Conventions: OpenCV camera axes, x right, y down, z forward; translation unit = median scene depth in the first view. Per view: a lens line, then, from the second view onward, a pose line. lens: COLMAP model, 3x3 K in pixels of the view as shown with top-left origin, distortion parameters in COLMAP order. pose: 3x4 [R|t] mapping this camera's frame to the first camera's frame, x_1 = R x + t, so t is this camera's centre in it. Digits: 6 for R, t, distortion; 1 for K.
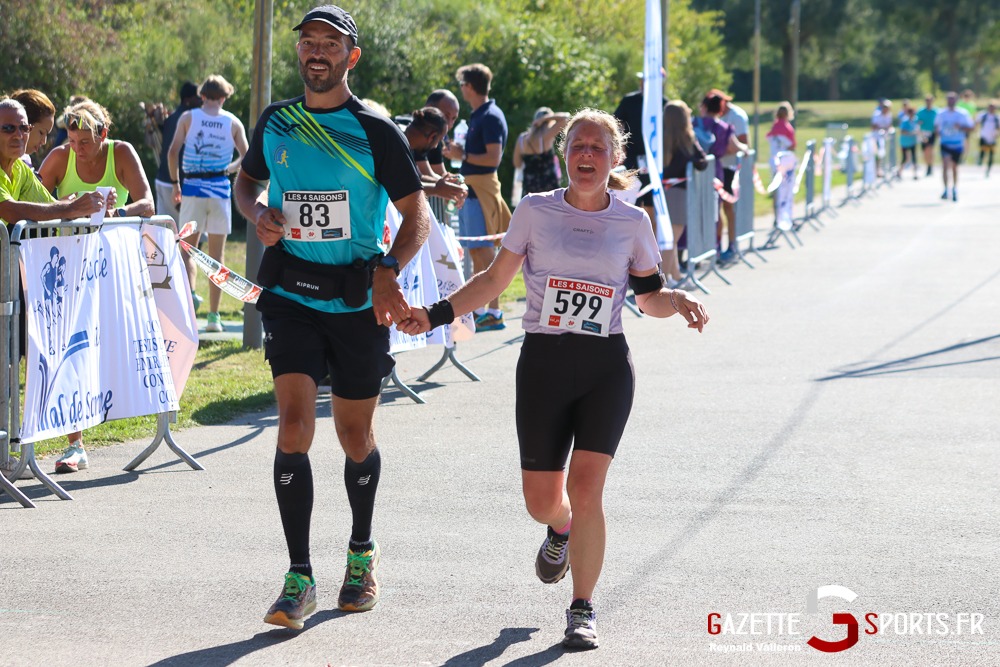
lens RADIAL K [[3914.1, 0, 703.6], [0, 3914.1, 334.1], [0, 0, 1]] dist [-0.281362, 0.719312]
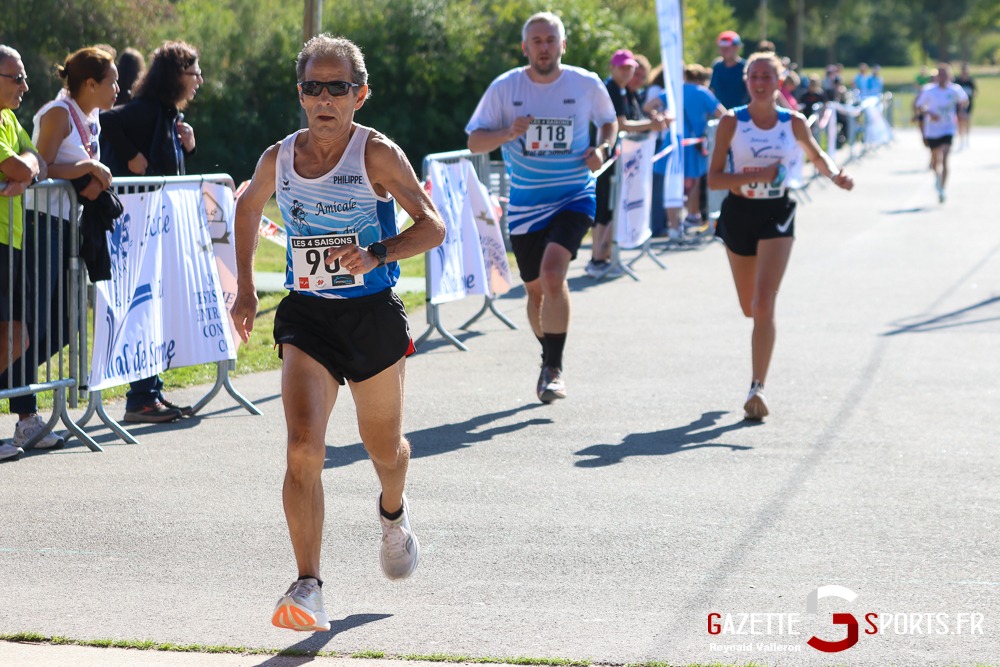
lens RADIAL K [[3165.3, 0, 500.0], [0, 3165.3, 333.5], [0, 0, 1]] dist [-0.234639, -1.728419]
pose [[0.999312, 0.000020, -0.037083, -0.030878], [0.000720, 0.999800, 0.019964, -0.004291], [0.037076, -0.019977, 0.999113, 0.141402]]
